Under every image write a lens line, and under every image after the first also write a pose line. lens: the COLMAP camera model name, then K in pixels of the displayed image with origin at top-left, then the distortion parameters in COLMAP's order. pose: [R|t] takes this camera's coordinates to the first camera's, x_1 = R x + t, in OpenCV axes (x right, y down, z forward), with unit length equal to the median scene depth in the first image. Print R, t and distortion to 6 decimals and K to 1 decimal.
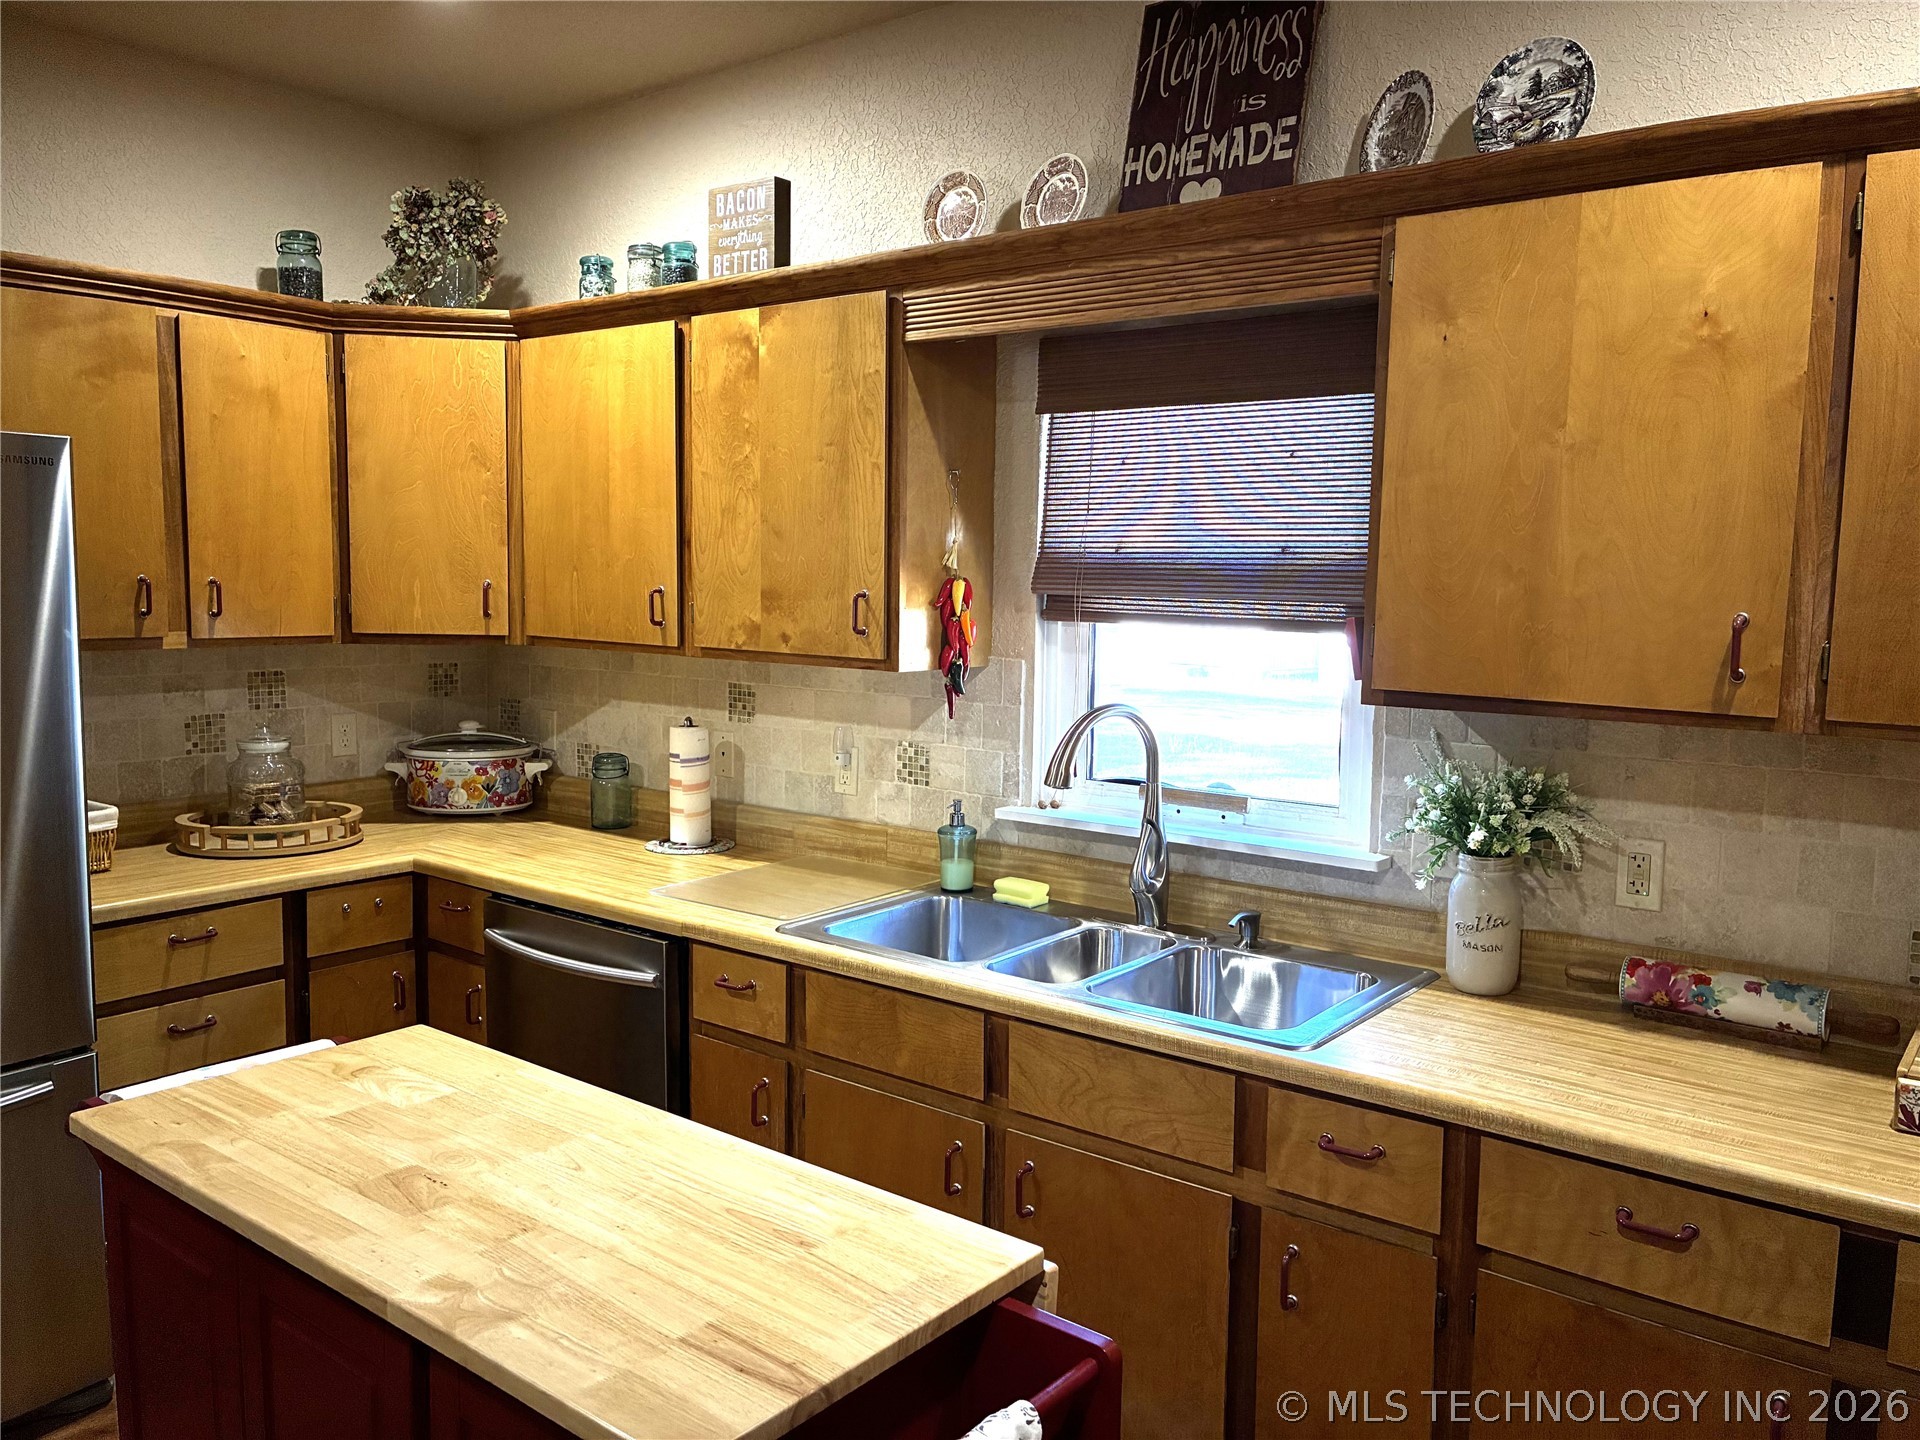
lens RADIAL K [[1459.1, 0, 971.2], [0, 1459.1, 721.8], [0, 0, 1]] dist [0.048640, -0.059315]
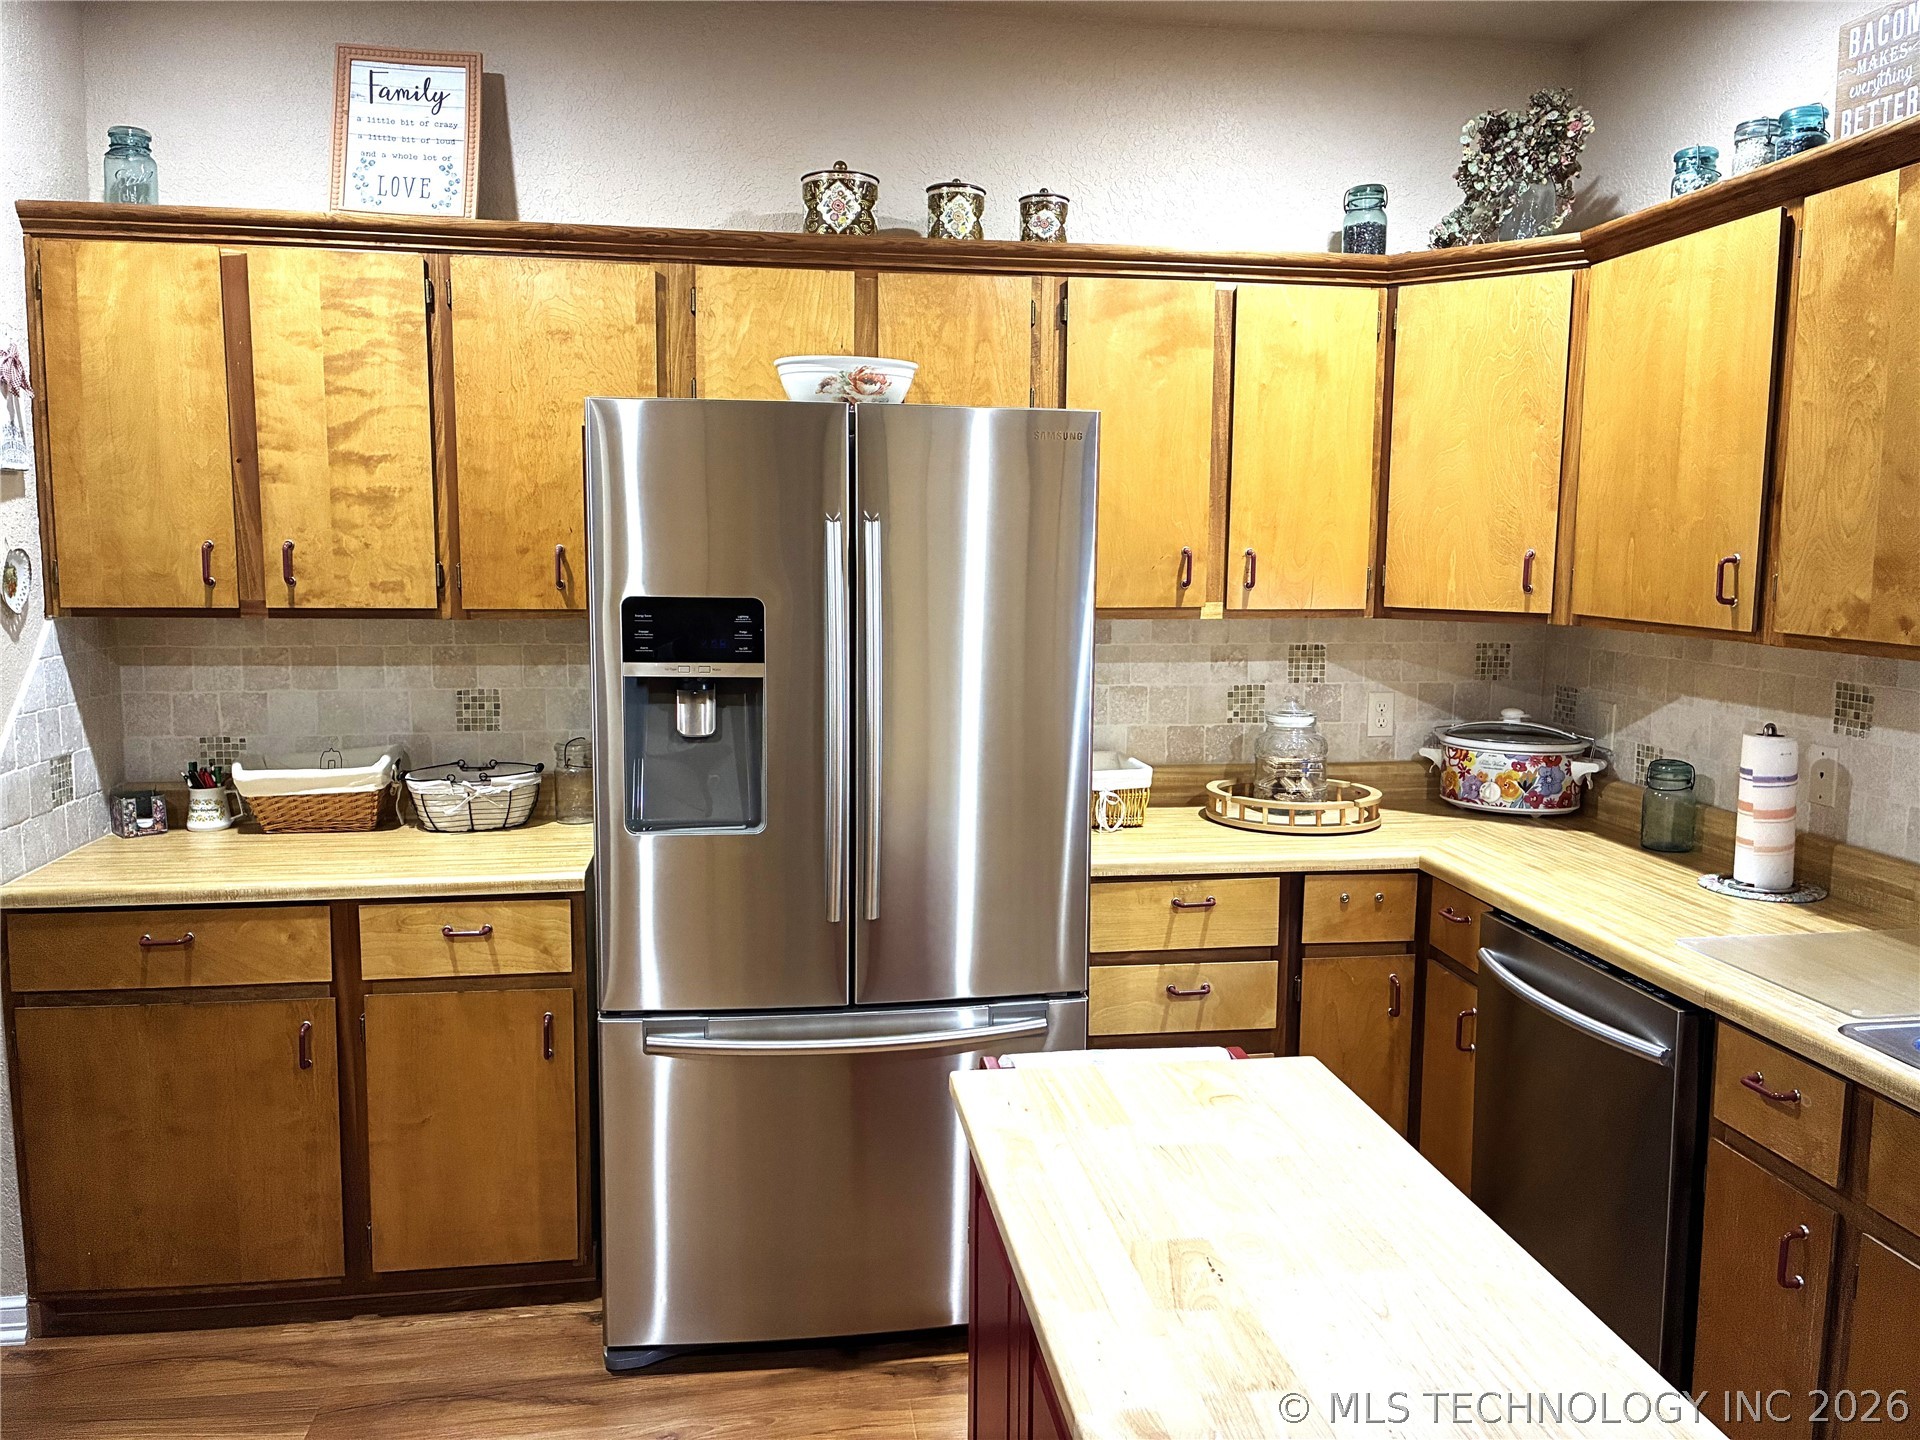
lens RADIAL K [[1459.1, 0, 960.1], [0, 1459.1, 715.1], [0, 0, 1]] dist [0.048640, -0.059315]
pose [[0.723549, 0.072666, -0.686437, 0.035513], [-0.067151, 0.997137, 0.034775, -0.006775], [0.686999, 0.020933, 0.726357, 0.152345]]
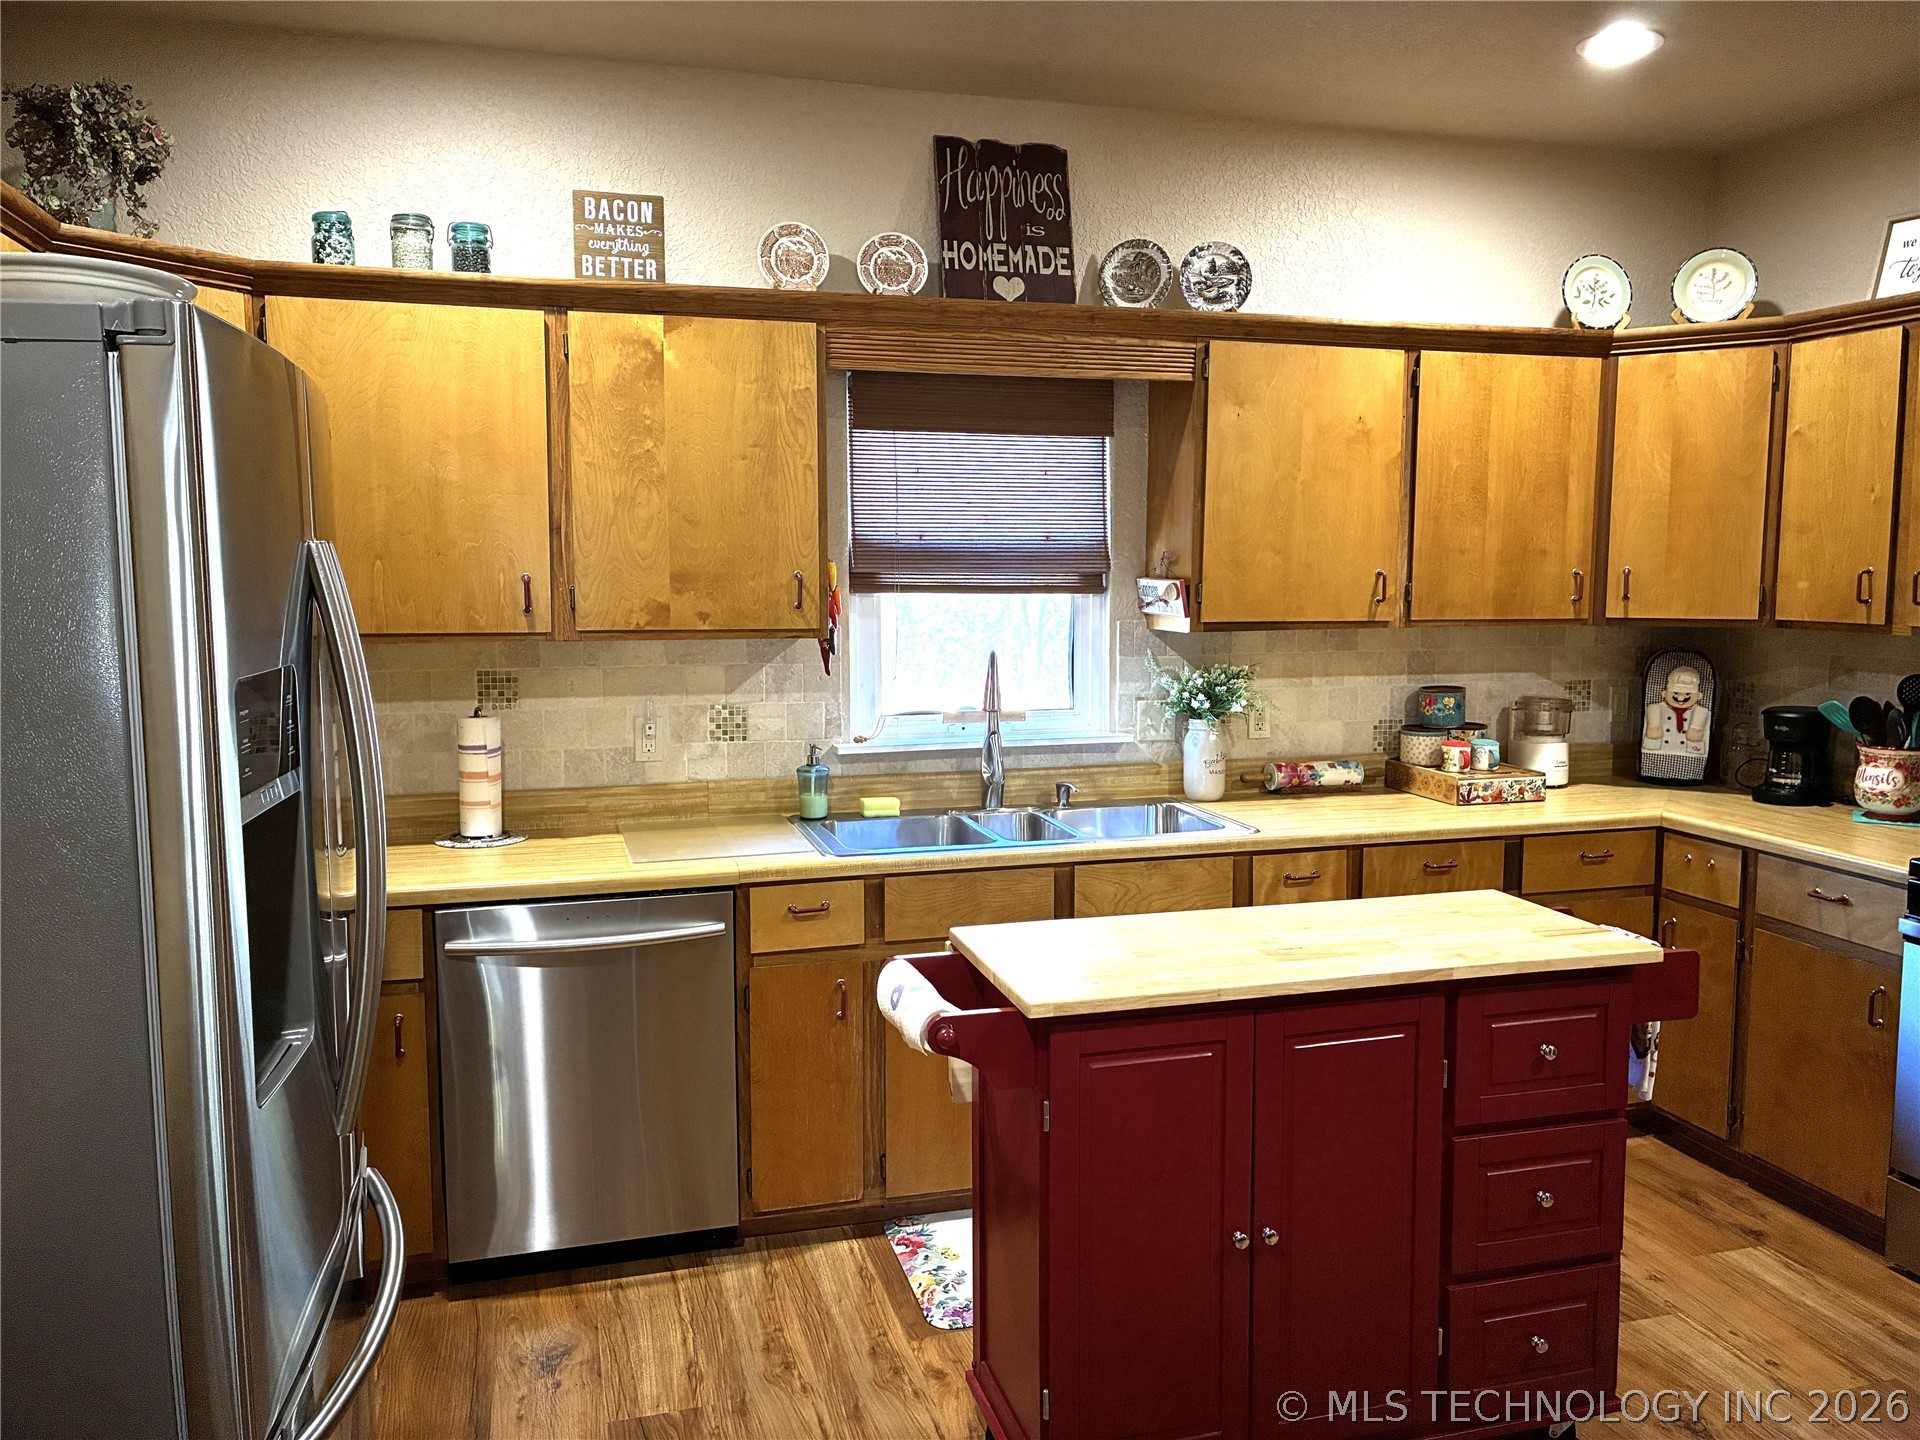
lens RADIAL K [[1459.1, 0, 971.5], [0, 1459.1, 721.1], [0, 0, 1]] dist [0.048640, -0.059315]
pose [[0.583847, -0.103488, 0.805241, -0.887694], [0.092978, 0.993840, 0.060312, -0.025343], [-0.806522, 0.039657, 0.589872, 0.174583]]
